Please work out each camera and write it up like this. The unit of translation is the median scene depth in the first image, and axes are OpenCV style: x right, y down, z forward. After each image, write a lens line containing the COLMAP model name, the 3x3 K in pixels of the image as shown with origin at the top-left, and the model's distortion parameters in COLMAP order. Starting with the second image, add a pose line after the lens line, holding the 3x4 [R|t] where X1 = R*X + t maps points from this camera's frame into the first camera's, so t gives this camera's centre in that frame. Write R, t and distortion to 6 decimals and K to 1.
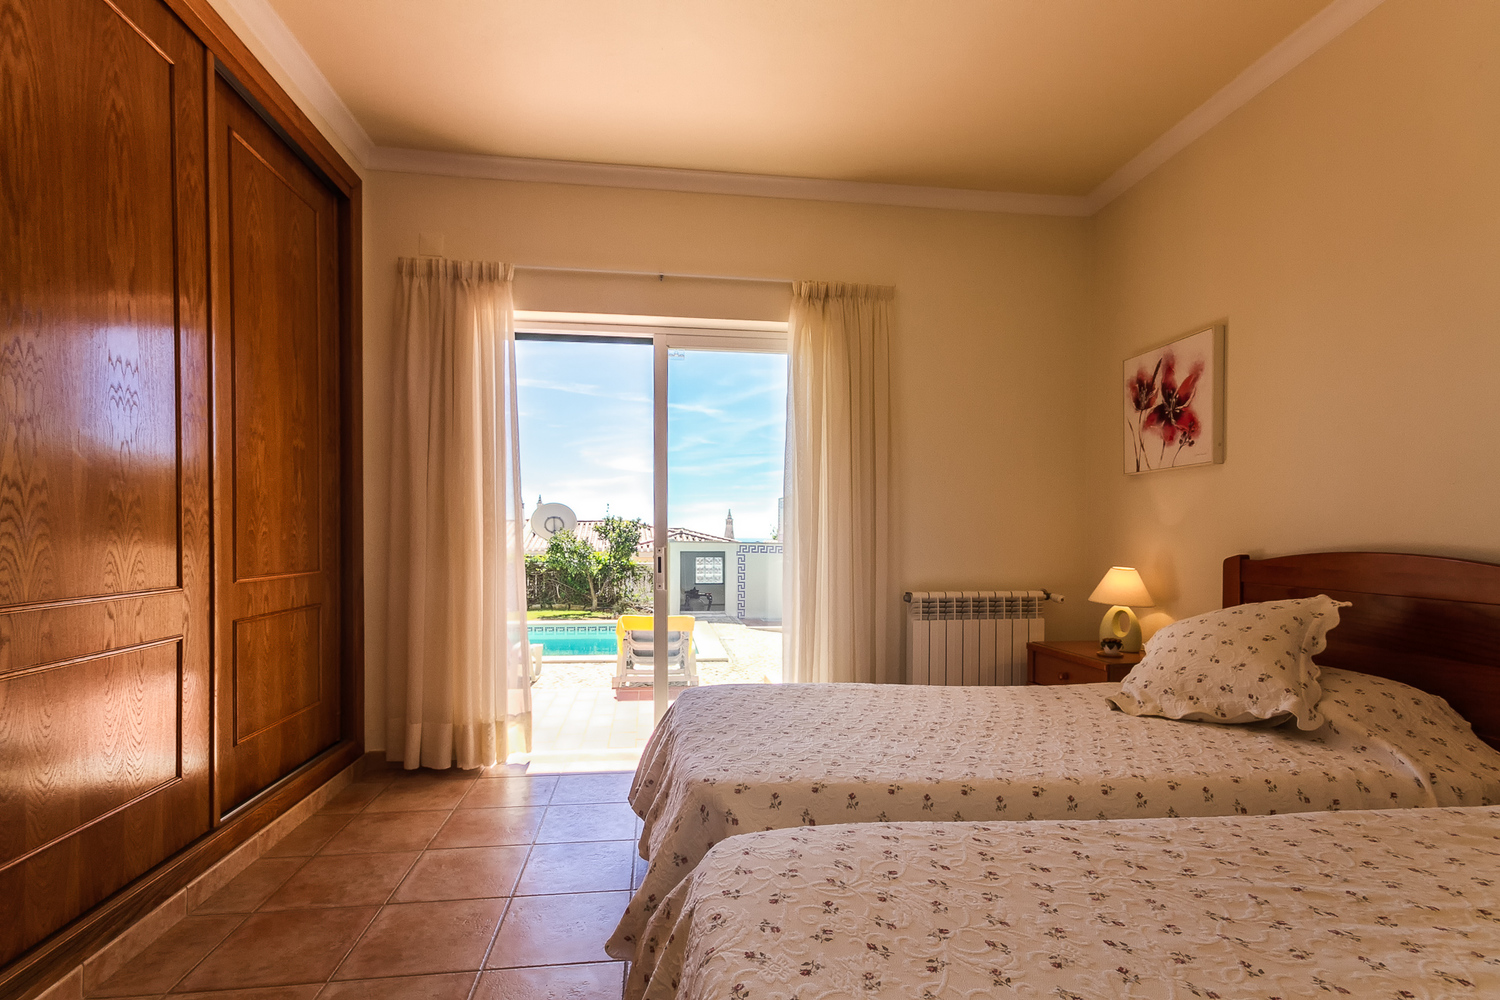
lens RADIAL K [[707.6, 0, 745.2], [0, 707.6, 543.9], [0, 0, 1]] dist [0.005168, 0.001957]
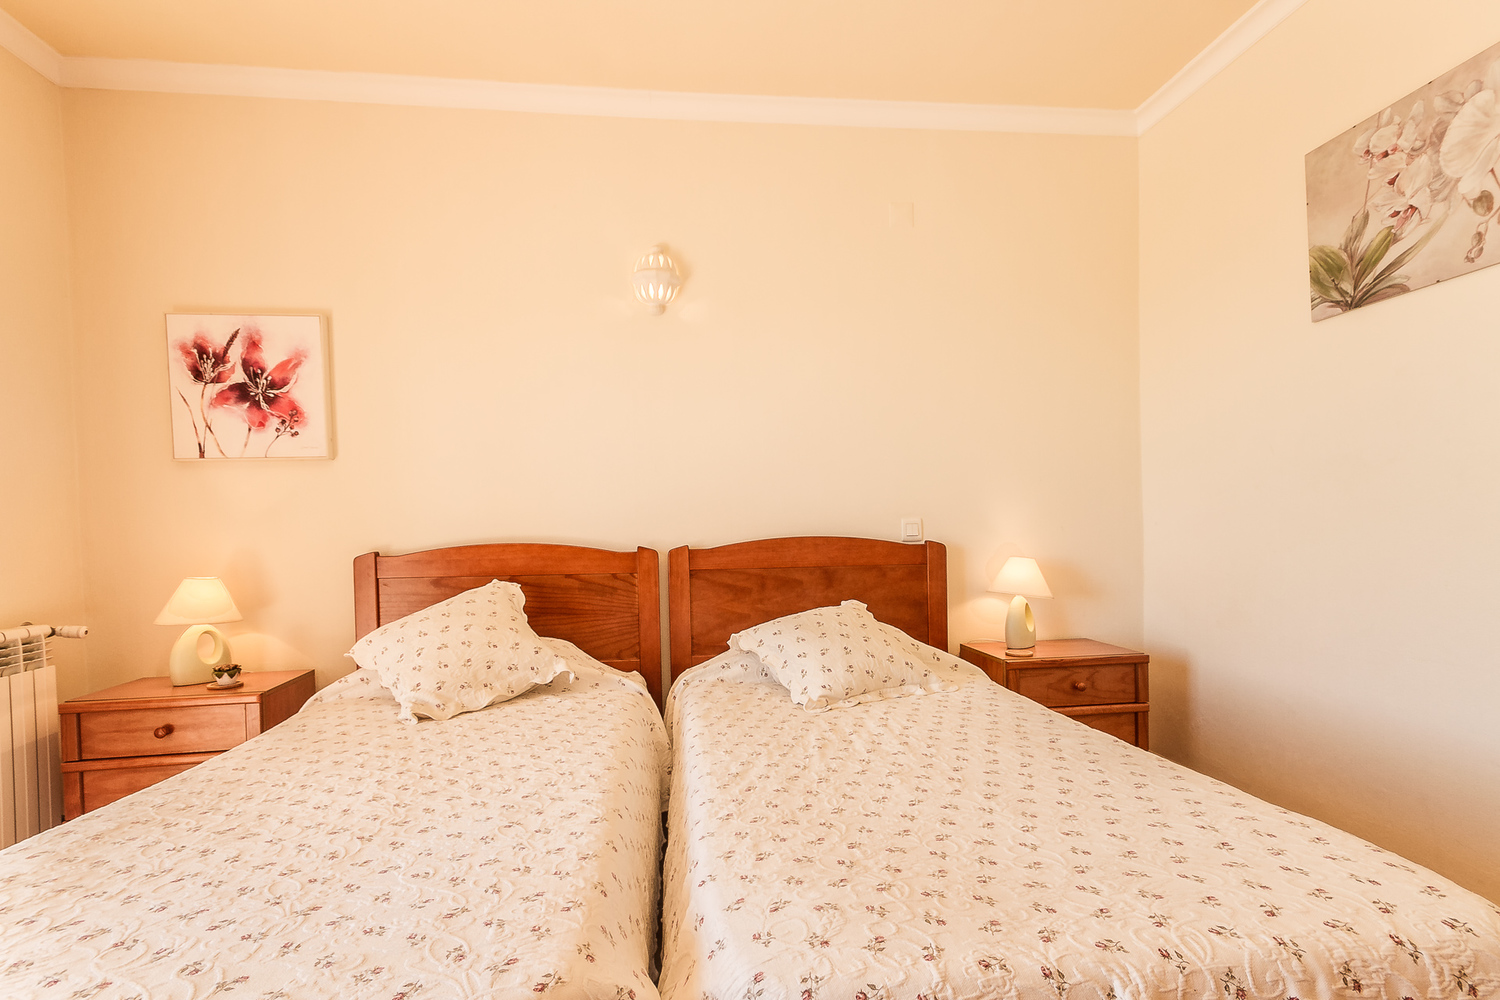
lens RADIAL K [[720.3, 0, 743.7], [0, 720.3, 533.6], [0, 0, 1]] dist [0.003756, 0.000204]
pose [[0.005588, -0.014166, 0.999884, -0.301308], [0.032538, 0.999373, 0.013977, -0.007187], [-0.999455, 0.032456, 0.006045, 0.417840]]
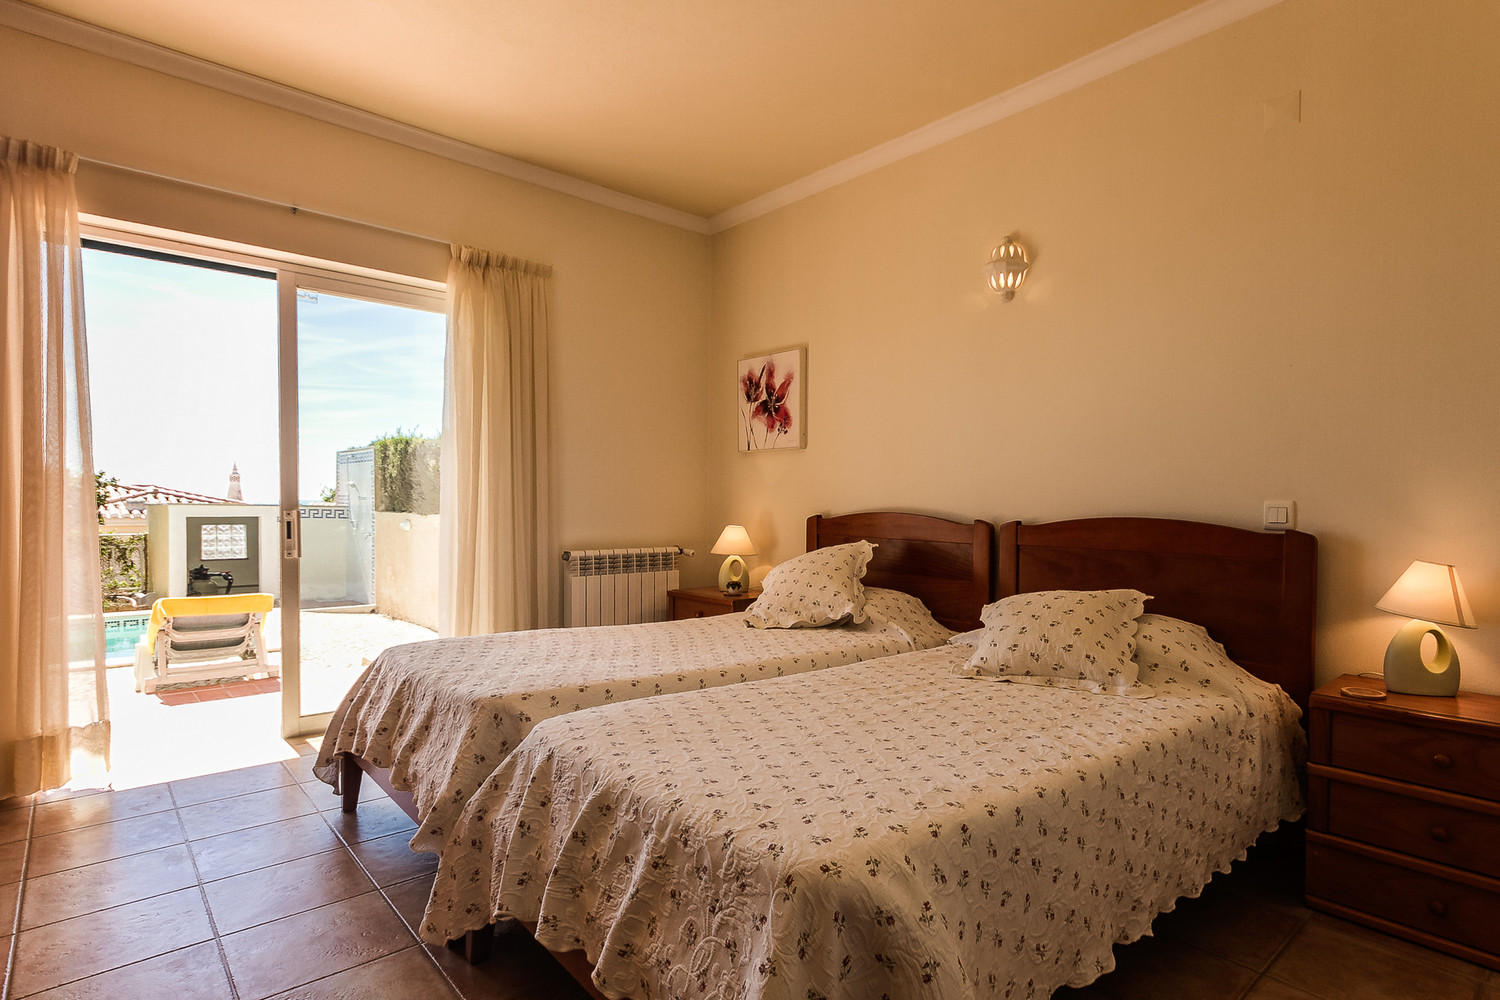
lens RADIAL K [[785.5, 0, 803.5], [0, 785.5, 506.2], [0, 0, 1]] dist [-0.000075, 0.000567]
pose [[0.810299, 0.001587, 0.586015, -0.212726], [-0.000722, 0.999998, -0.001710, 0.001103], [-0.586017, 0.000962, 0.810298, -0.220970]]
